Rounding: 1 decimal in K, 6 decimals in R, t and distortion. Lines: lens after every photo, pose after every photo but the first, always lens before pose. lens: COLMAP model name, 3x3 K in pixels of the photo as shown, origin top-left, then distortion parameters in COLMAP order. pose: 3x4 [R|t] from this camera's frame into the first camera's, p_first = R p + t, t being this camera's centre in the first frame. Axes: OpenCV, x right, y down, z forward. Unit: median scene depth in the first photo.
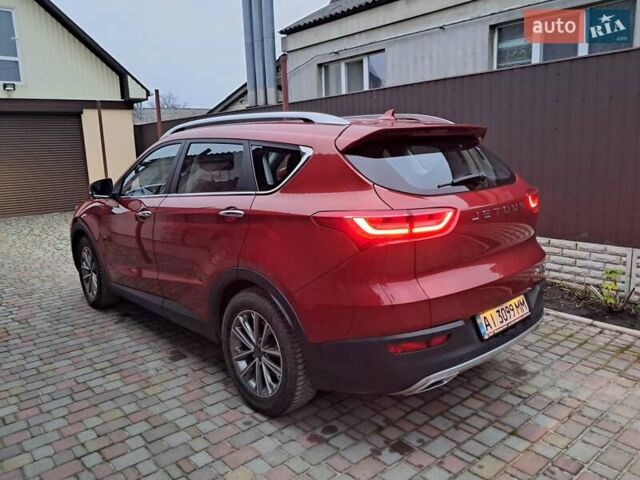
lens RADIAL K [[501.0, 0, 319.0], [0, 501.0, 236.0], [0, 0, 1]] dist [0.016974, -0.010083]
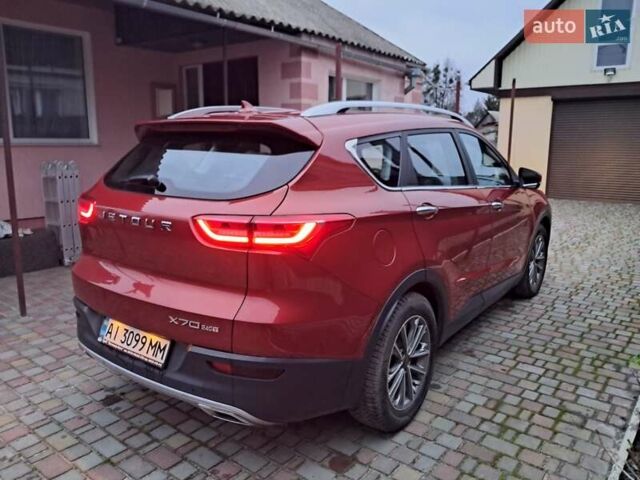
lens RADIAL K [[501.0, 0, 319.0], [0, 501.0, 236.0], [0, 0, 1]] dist [0.016974, -0.010083]
pose [[0.195584, 0.222427, -0.955130, 0.939024], [-0.190444, 0.964013, 0.185498, -0.183442], [0.962018, 0.145618, 0.230906, 0.832872]]
